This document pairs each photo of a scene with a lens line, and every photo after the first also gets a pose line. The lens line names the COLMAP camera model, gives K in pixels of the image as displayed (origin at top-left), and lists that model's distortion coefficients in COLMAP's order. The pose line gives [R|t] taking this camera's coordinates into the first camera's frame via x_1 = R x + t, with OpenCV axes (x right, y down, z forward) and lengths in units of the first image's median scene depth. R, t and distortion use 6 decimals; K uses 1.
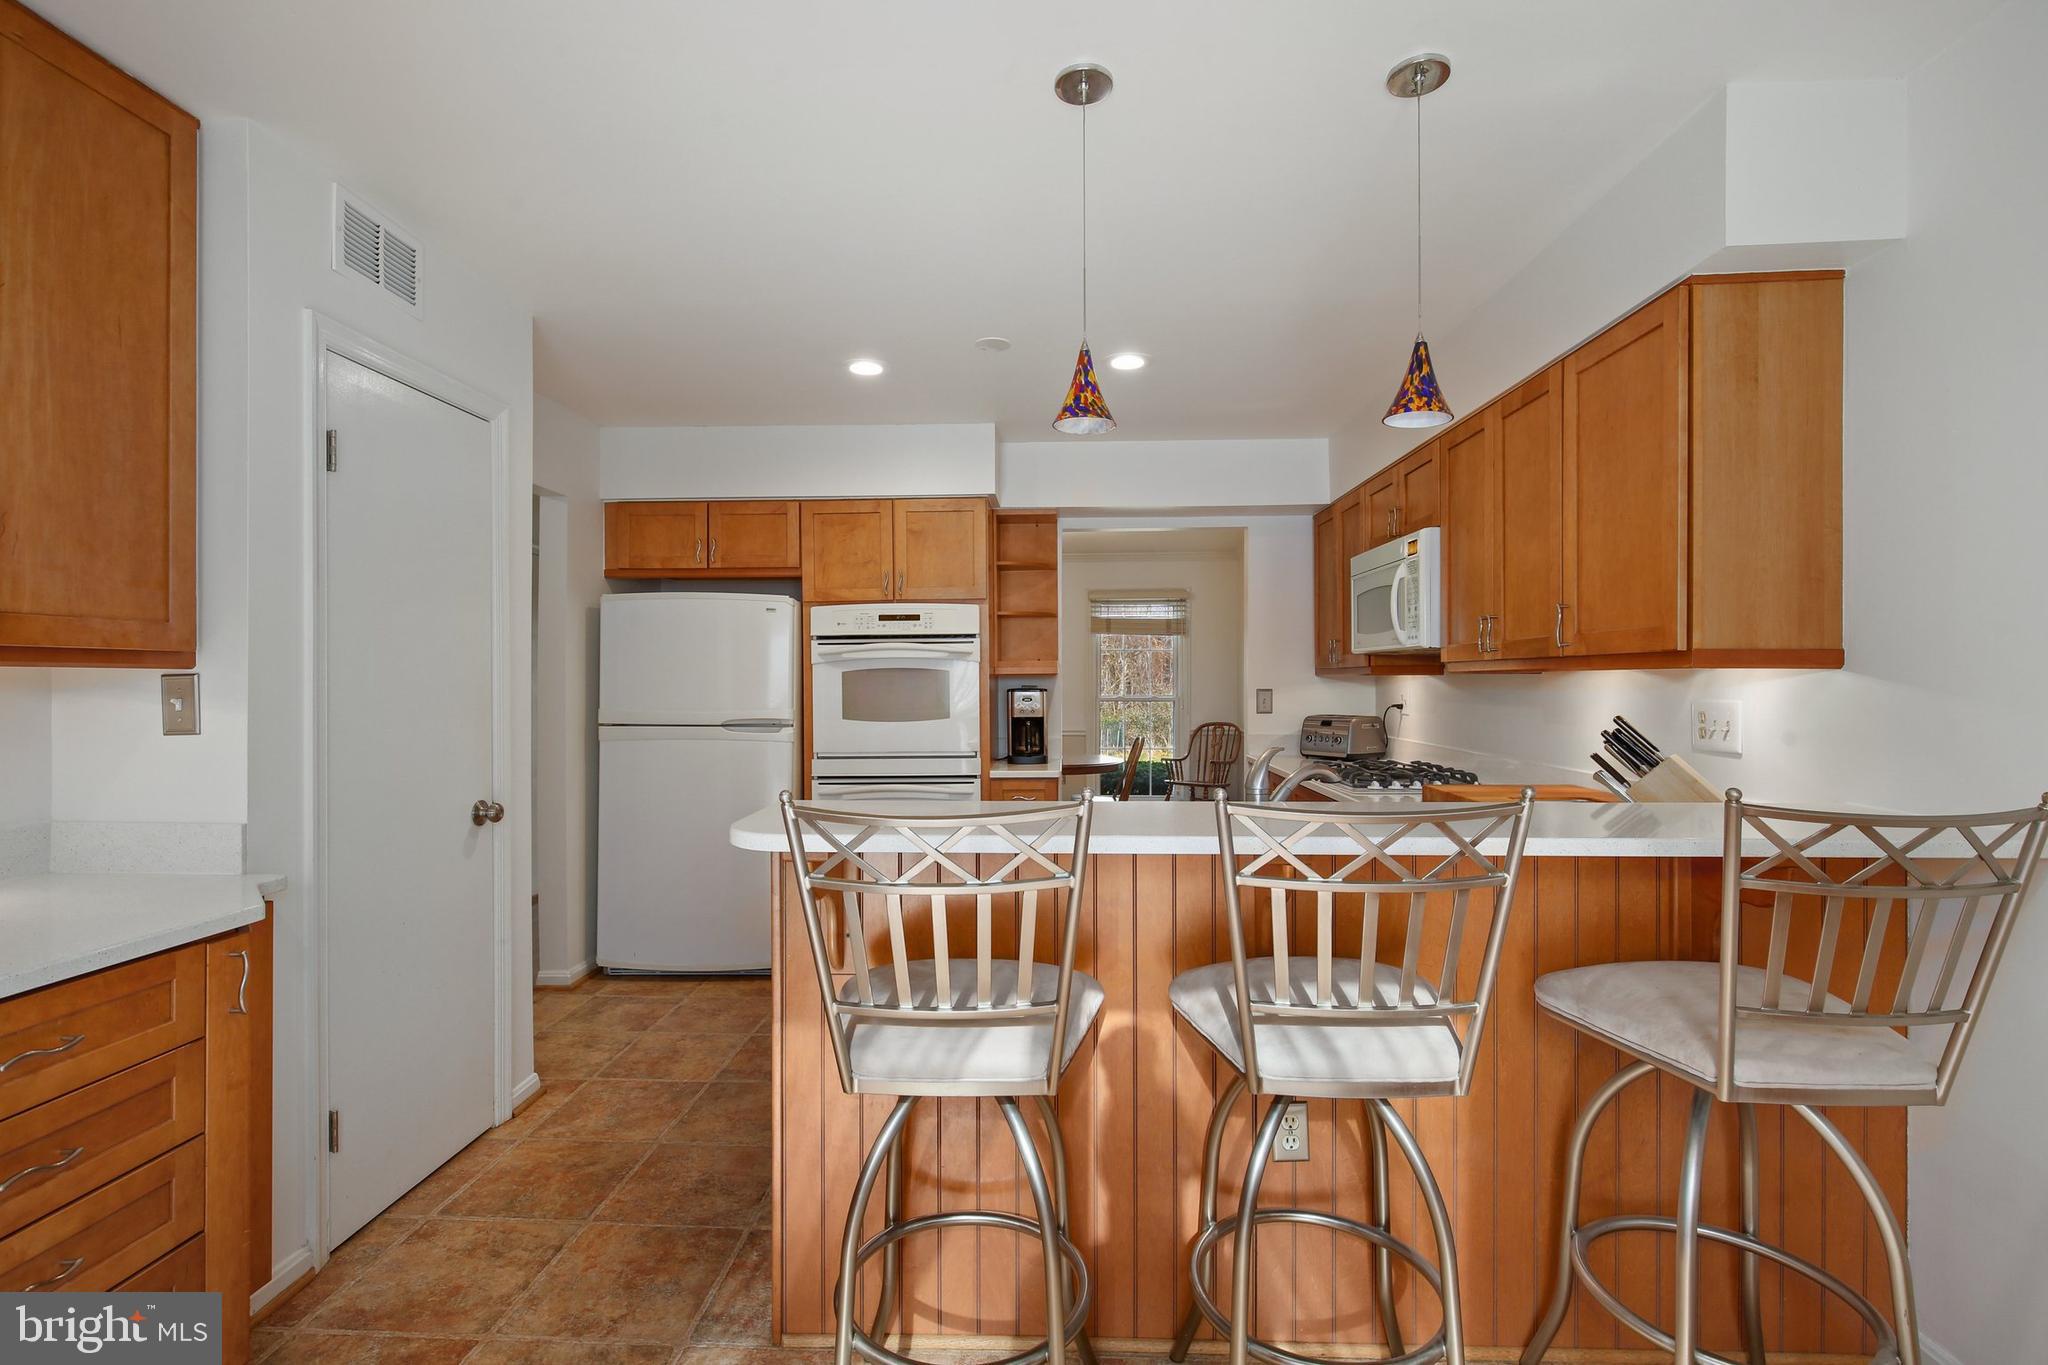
lens RADIAL K [[947.5, 0, 1027.9], [0, 947.5, 673.6], [0, 0, 1]] dist [-0.000587, -0.001418]
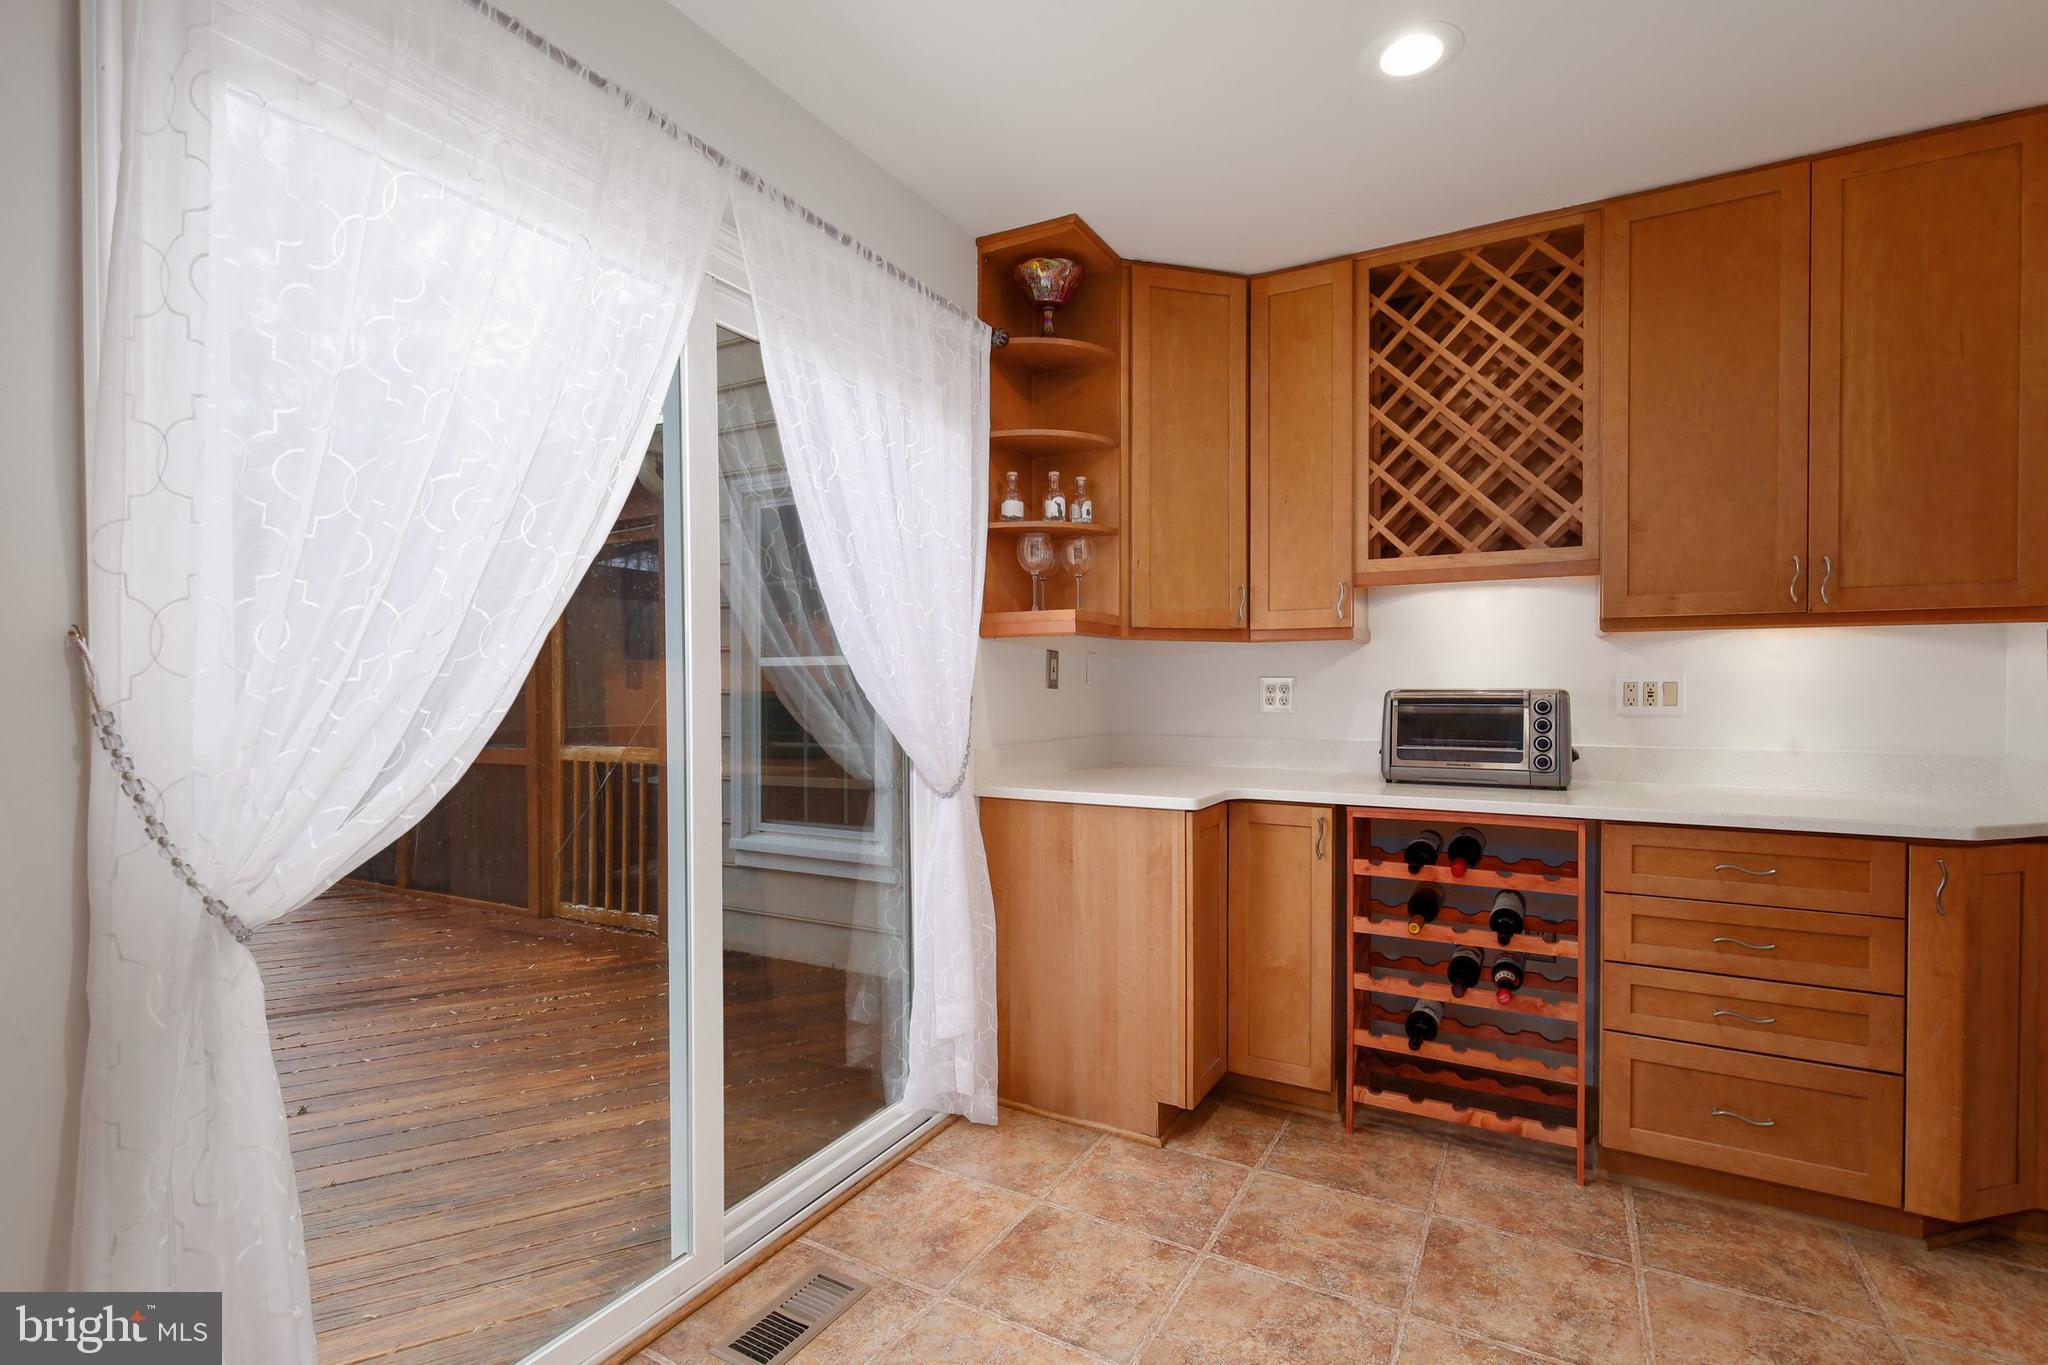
lens RADIAL K [[932.0, 0, 1024.7], [0, 932.0, 707.3], [0, 0, 1]] dist [-0.002300, -0.000587]
pose [[-0.463270, 0.019998, -0.885991, 0.271436], [0.007868, 0.999799, 0.018453, 0.029142], [0.886182, 0.001578, -0.463335, 0.204244]]
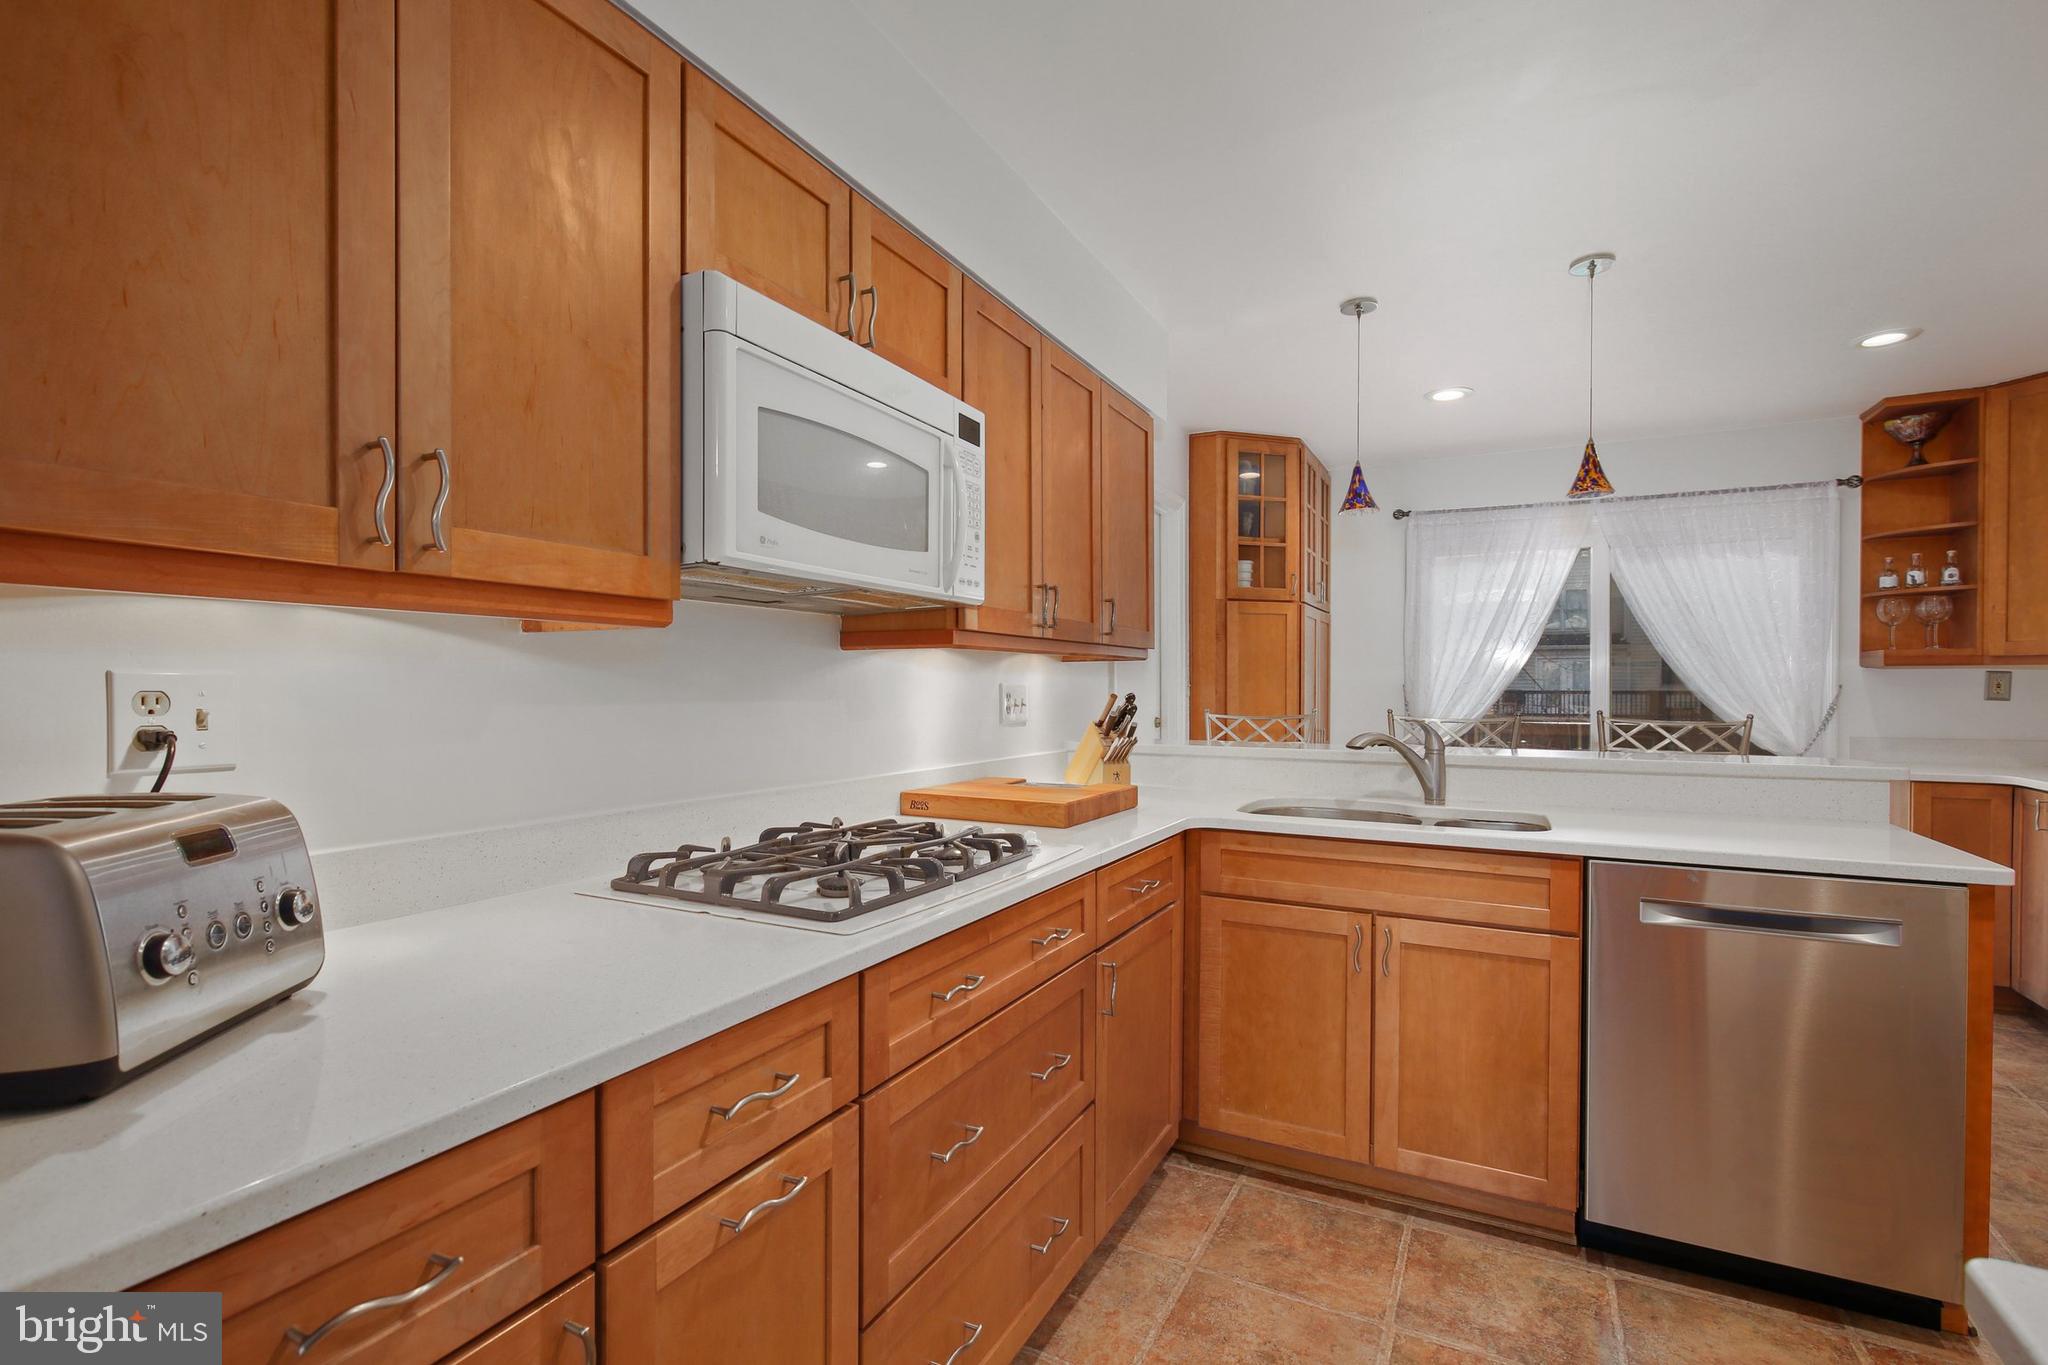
lens RADIAL K [[941.1, 0, 1028.3], [0, 941.1, 695.4], [0, 0, 1]] dist [0.012708, -0.003678]
pose [[-0.904314, -0.004174, 0.426848, 0.094494], [-0.003156, 0.999990, 0.003092, 0.022969], [-0.426857, 0.001449, -0.904318, 1.175010]]
